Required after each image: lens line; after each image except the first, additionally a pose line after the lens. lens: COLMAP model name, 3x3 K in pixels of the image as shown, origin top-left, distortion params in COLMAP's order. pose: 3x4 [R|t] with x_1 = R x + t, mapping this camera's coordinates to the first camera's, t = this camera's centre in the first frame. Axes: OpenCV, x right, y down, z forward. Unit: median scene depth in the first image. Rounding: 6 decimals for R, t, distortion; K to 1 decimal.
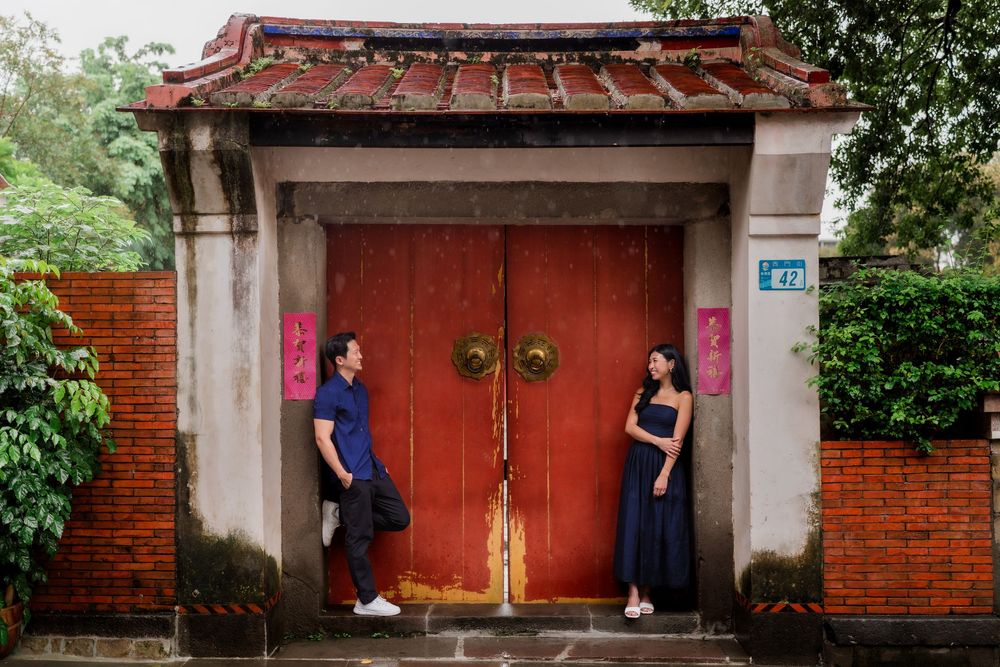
lens RADIAL K [[1028.6, 0, 500.1], [0, 1028.6, 376.5], [0, 0, 1]] dist [-0.007382, 0.000000]
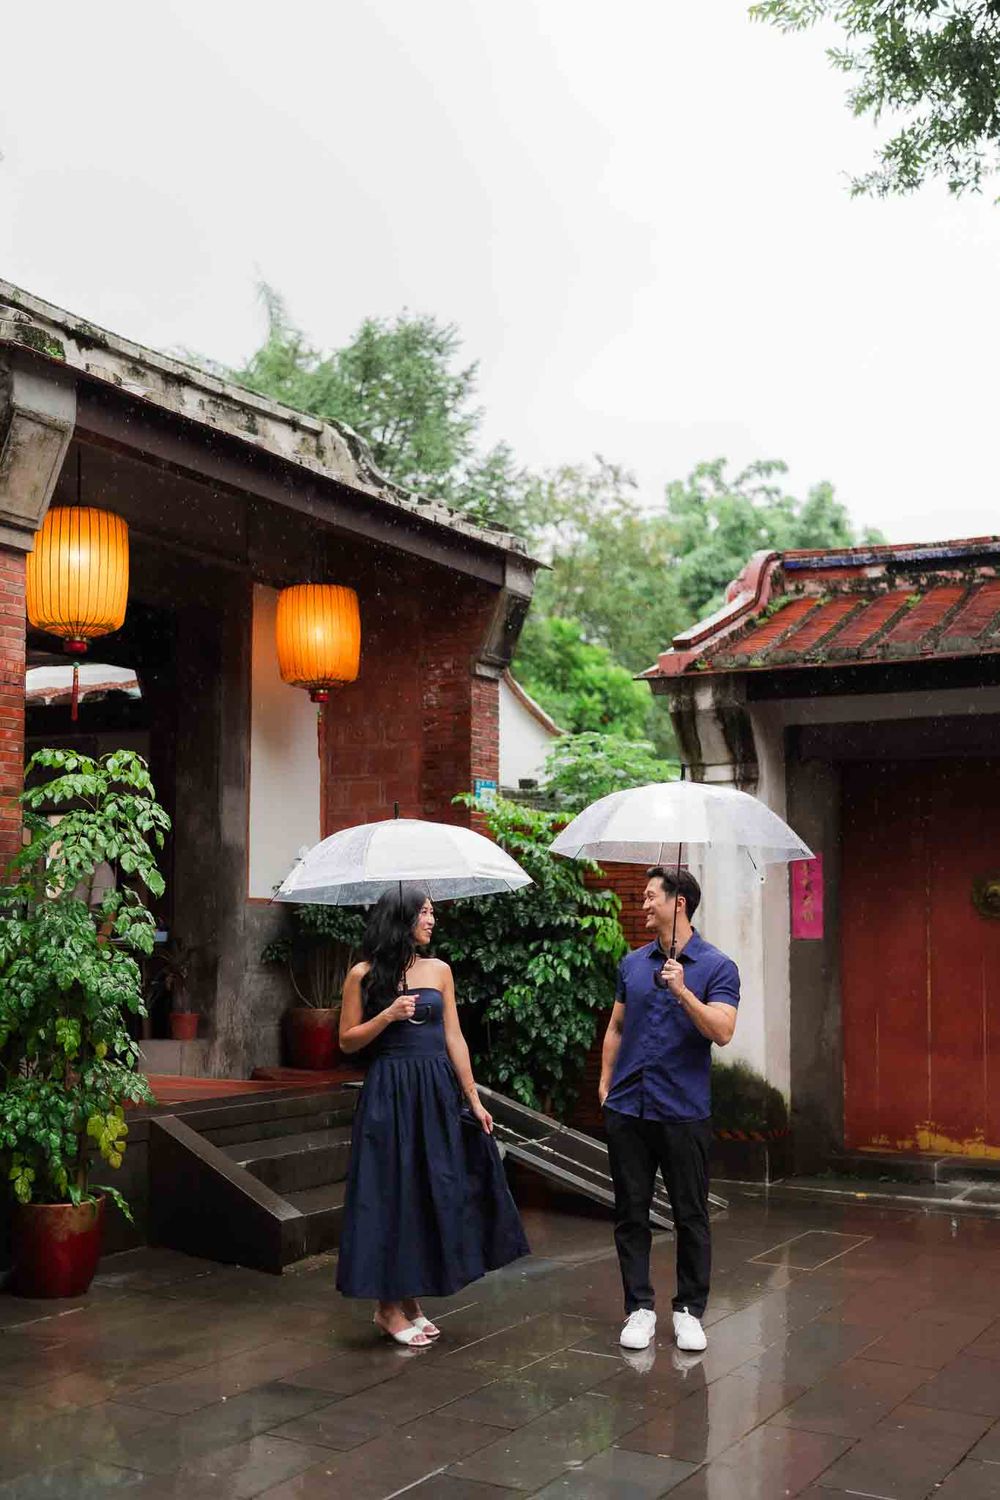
lens RADIAL K [[1542.8, 0, 500.2], [0, 1542.8, 749.9], [0, 0, 1]] dist [-0.007382, 0.000000]
pose [[0.878269, -0.048990, -0.475650, 0.259928], [-0.005063, 0.993729, -0.111699, 0.008661], [0.478140, 0.100510, 0.872514, -0.471275]]
